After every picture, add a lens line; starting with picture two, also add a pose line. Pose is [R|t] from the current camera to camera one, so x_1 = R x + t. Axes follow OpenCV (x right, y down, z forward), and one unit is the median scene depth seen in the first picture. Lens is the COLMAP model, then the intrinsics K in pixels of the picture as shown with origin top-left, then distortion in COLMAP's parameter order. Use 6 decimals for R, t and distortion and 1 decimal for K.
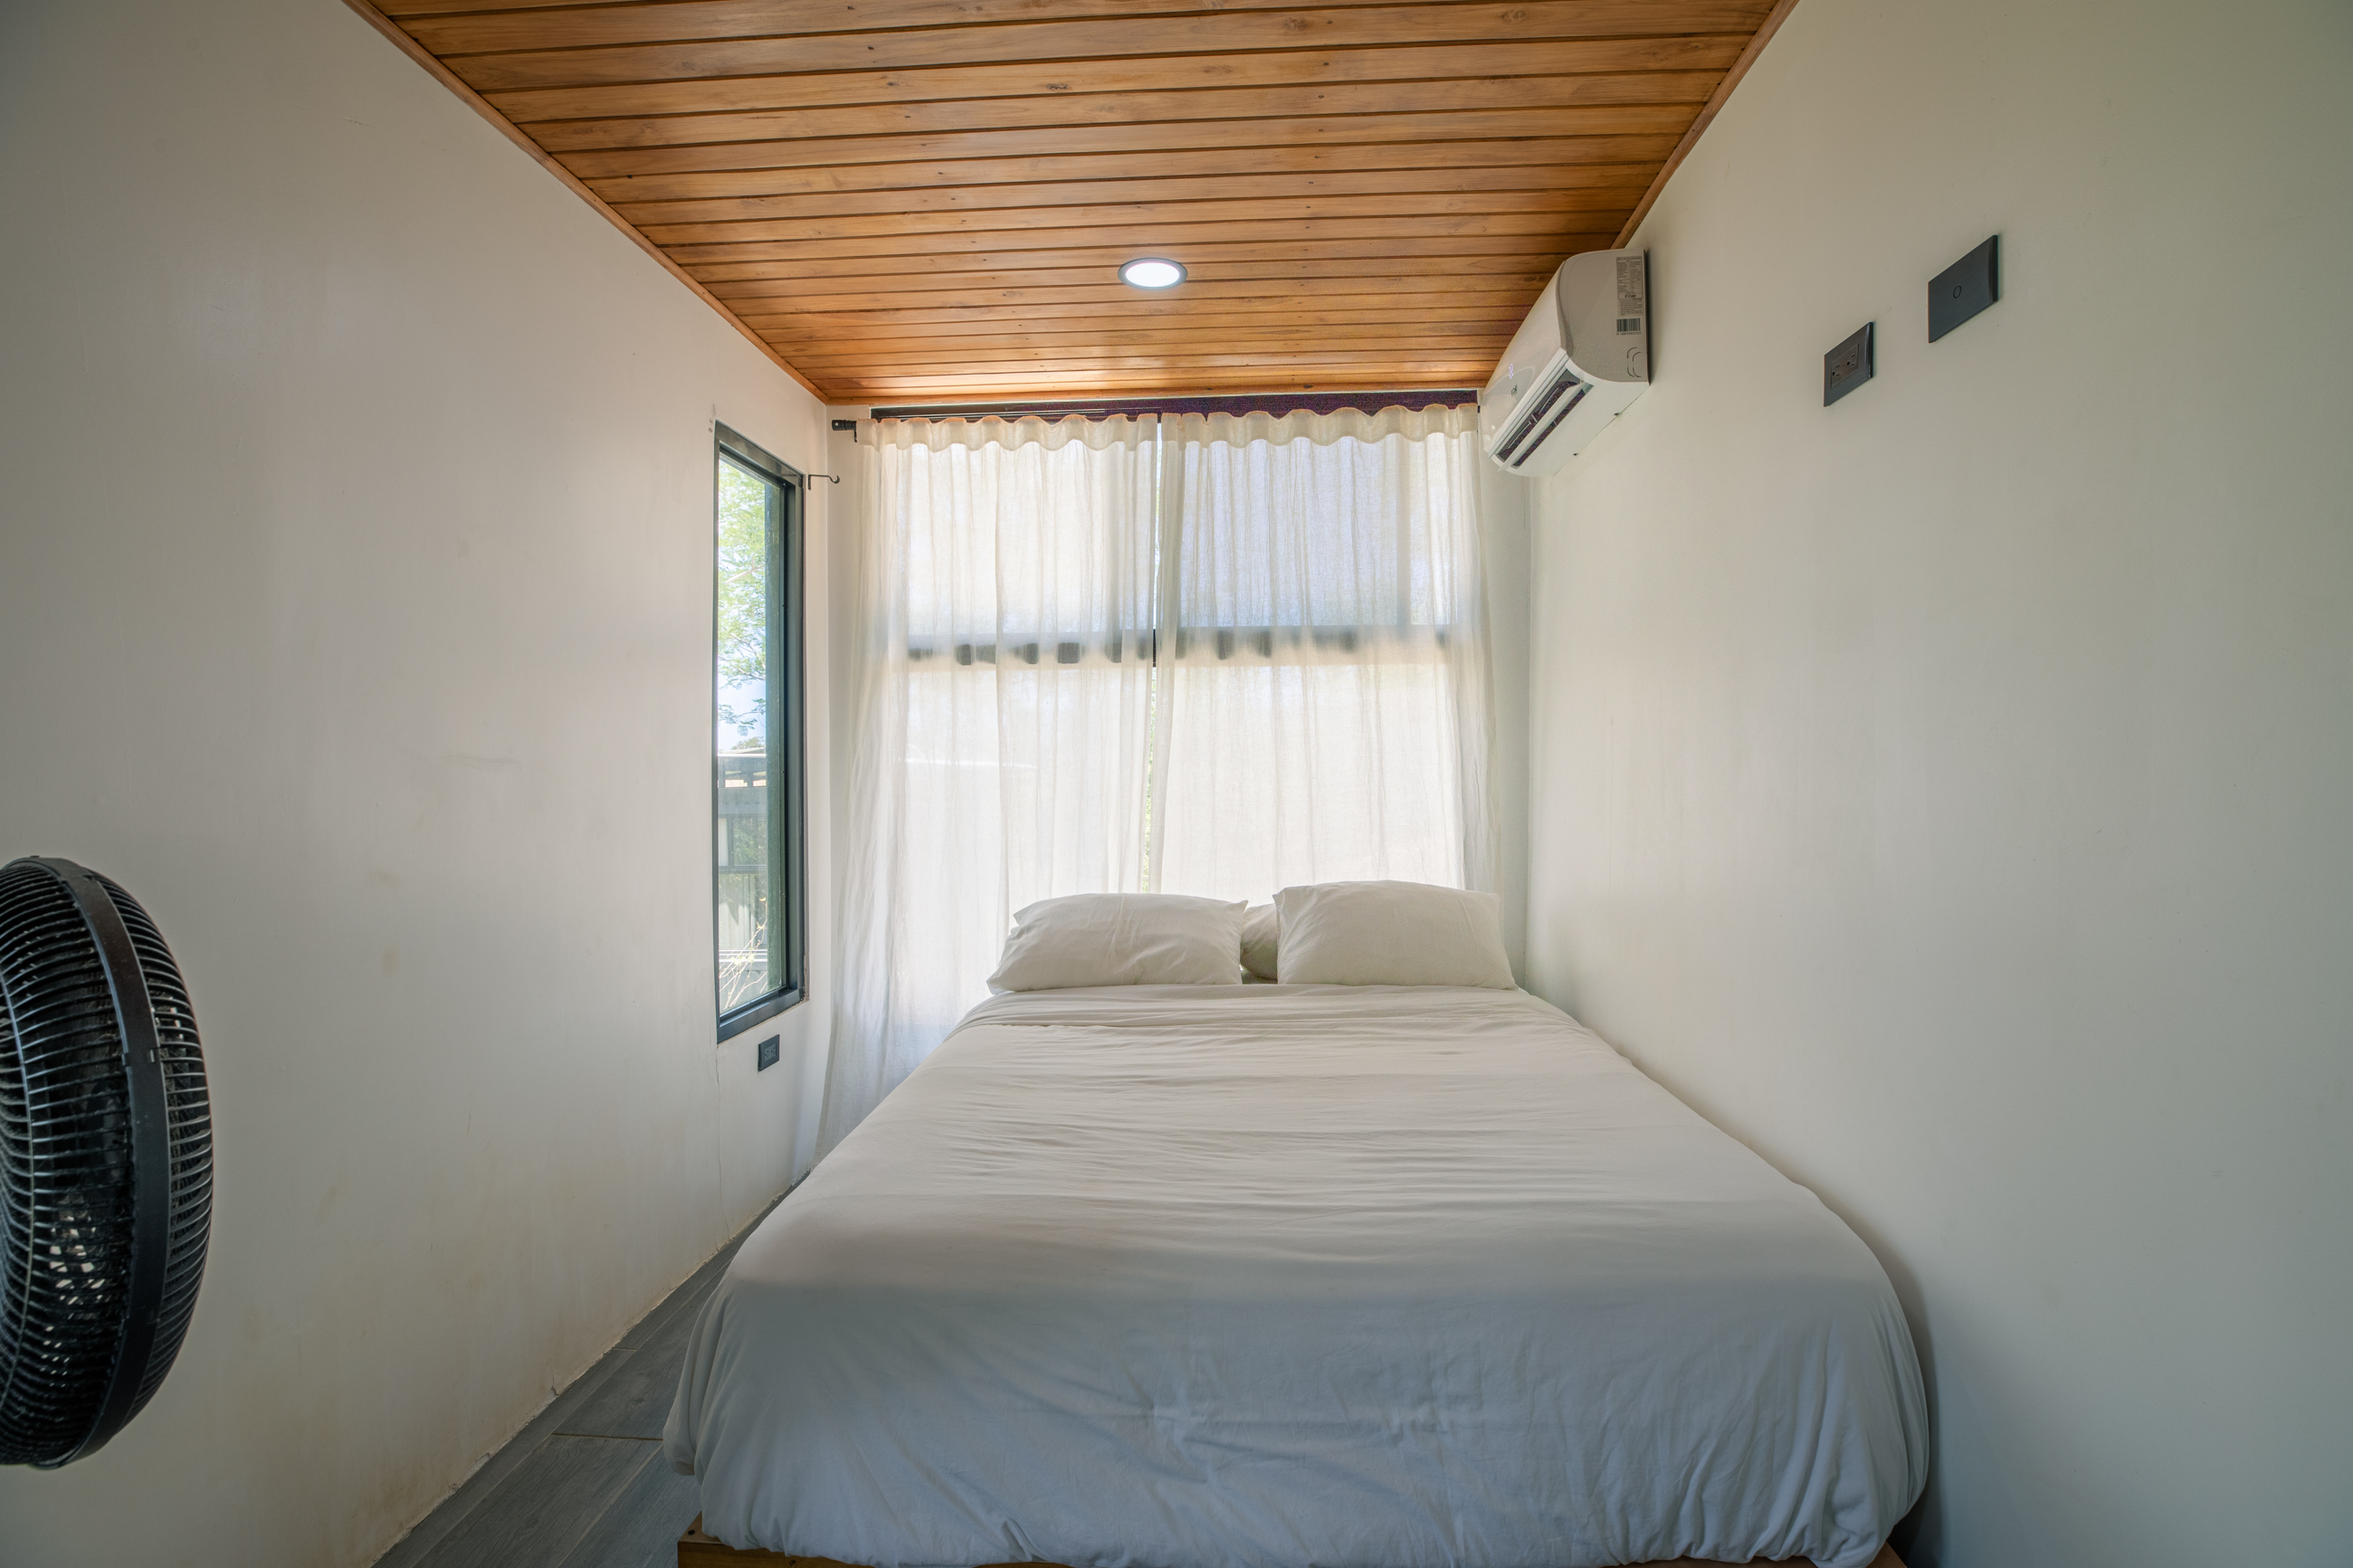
lens RADIAL K [[1076.8, 0, 1187.0], [0, 1076.8, 783.2], [0, 0, 1]] dist [-0.041248, 0.011509]
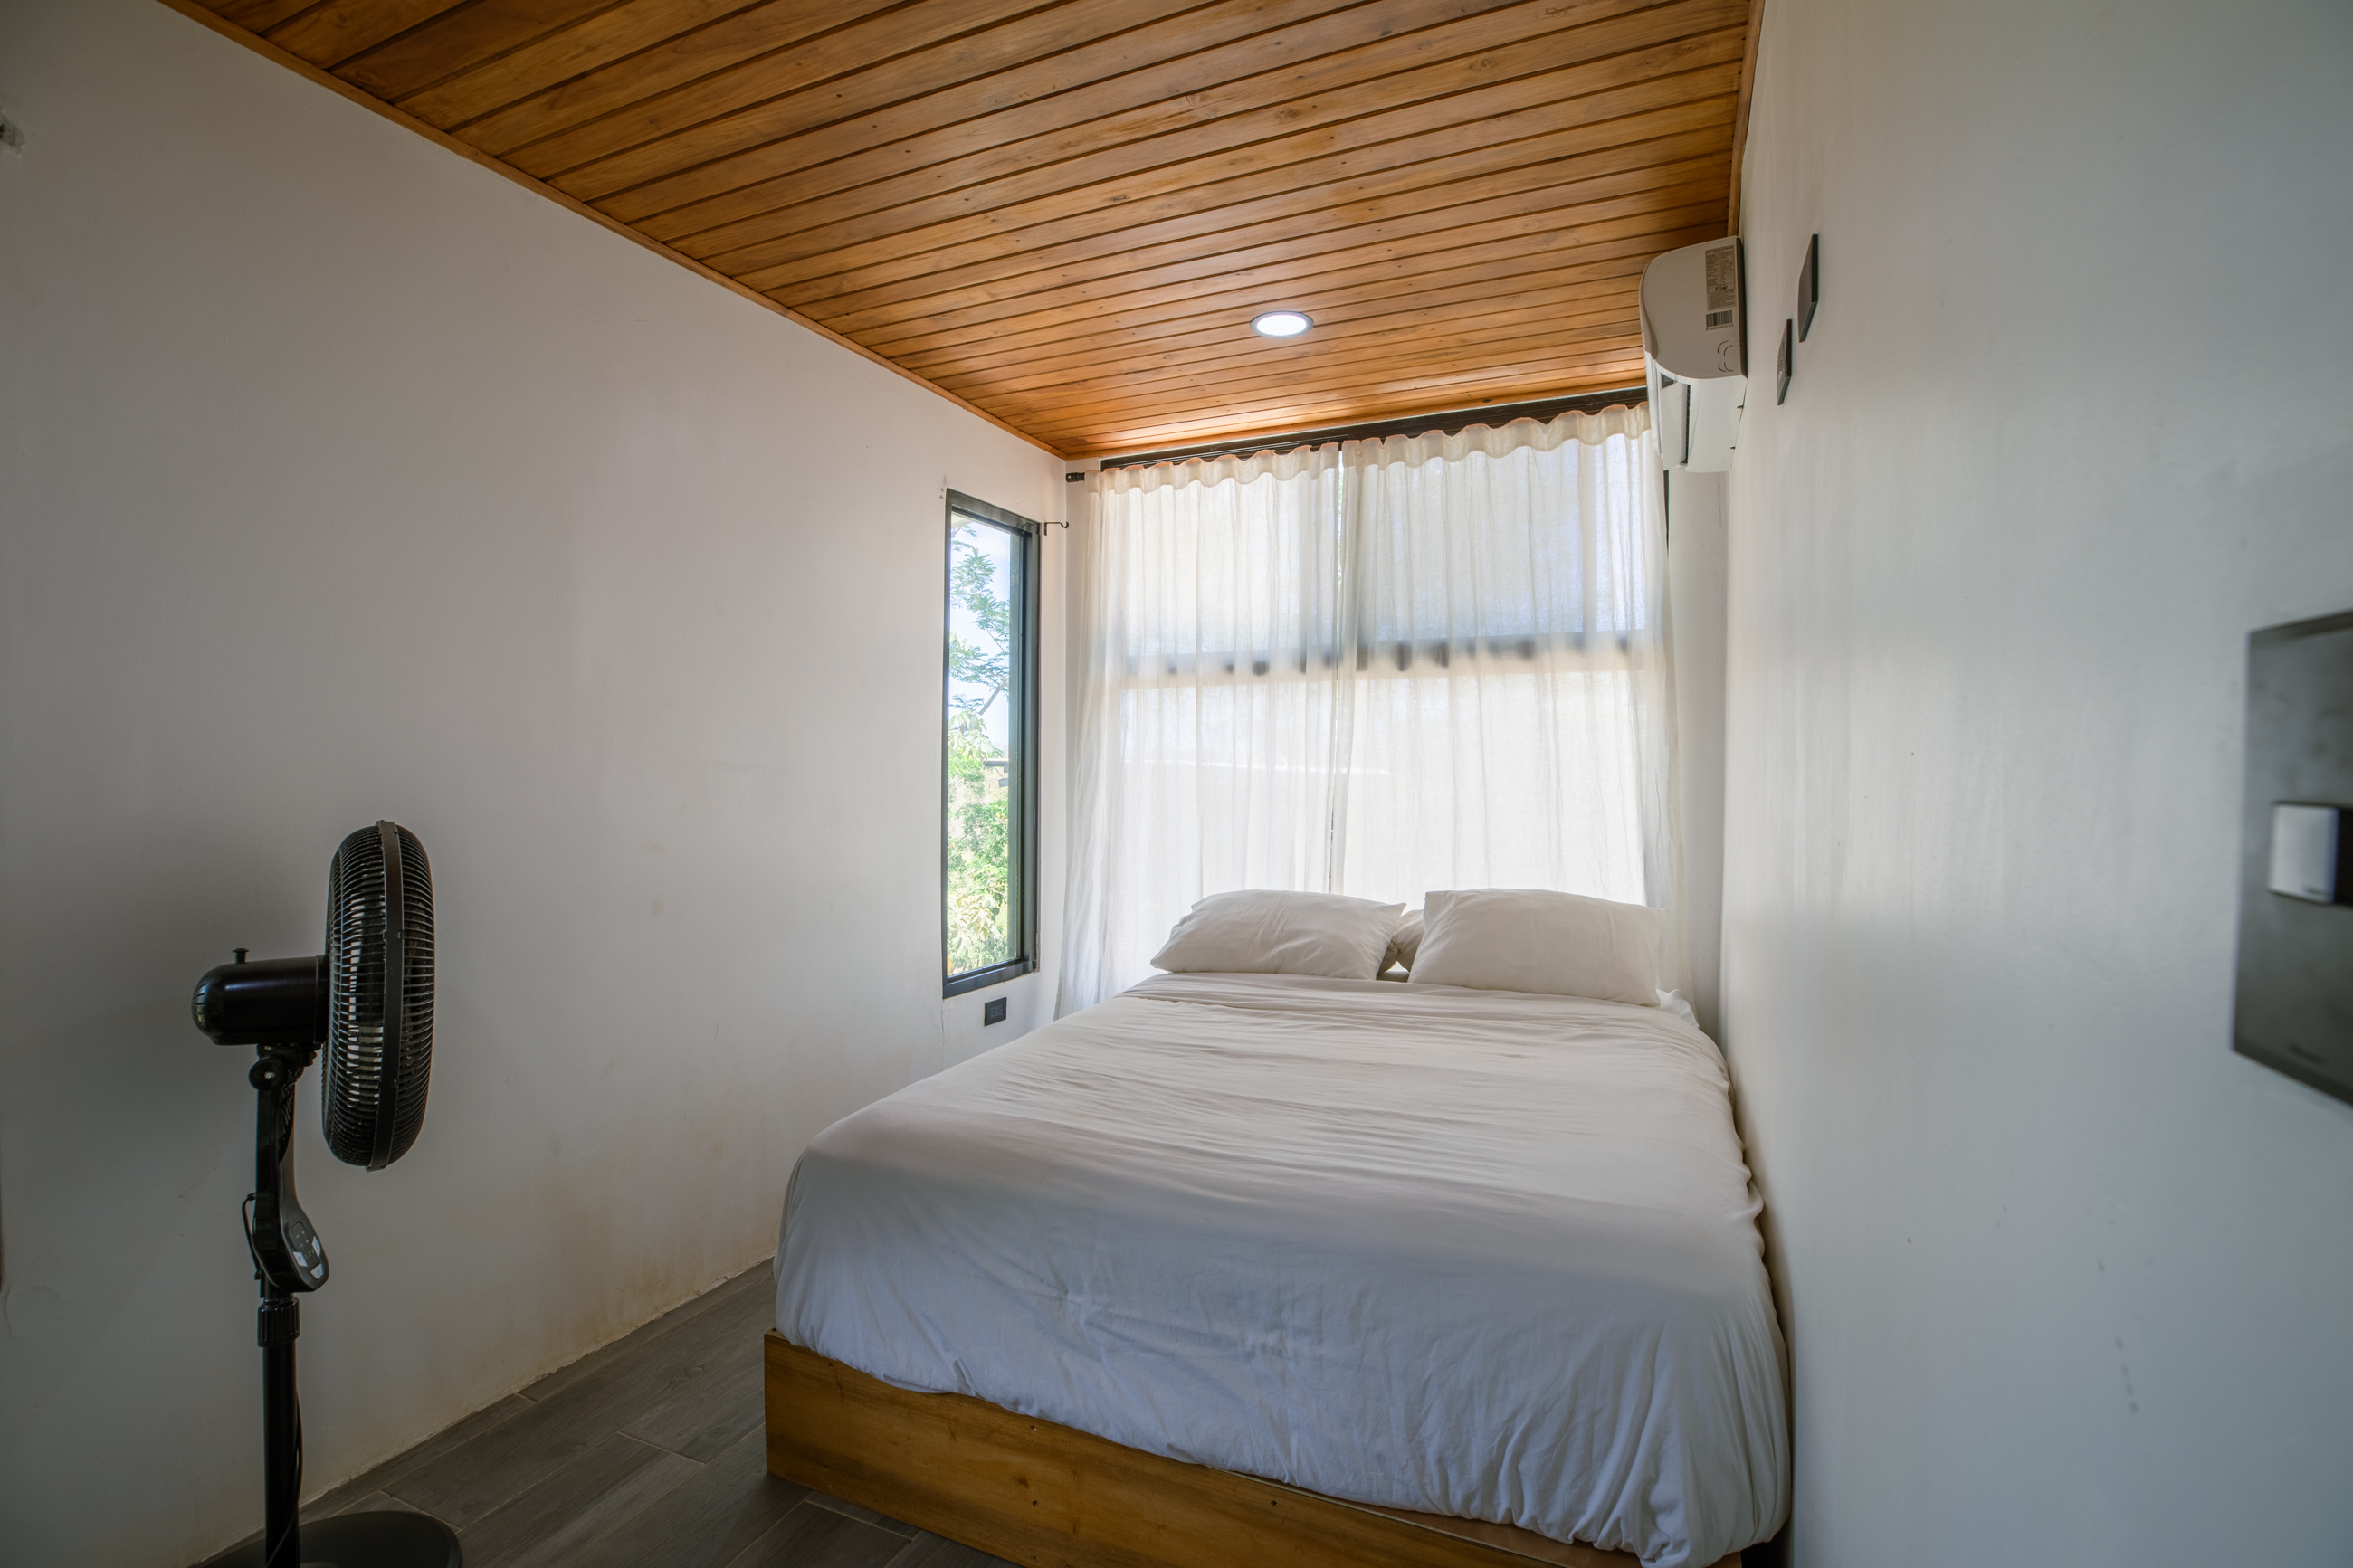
lens RADIAL K [[1076.8, 0, 1186.9], [0, 1076.8, 782.8], [0, 0, 1]] dist [-0.041248, 0.011509]
pose [[0.935812, 0.010106, -0.352354, 0.309129], [-0.012495, 0.999912, -0.004505, -0.000045], [0.352277, 0.008618, 0.935856, -0.066386]]
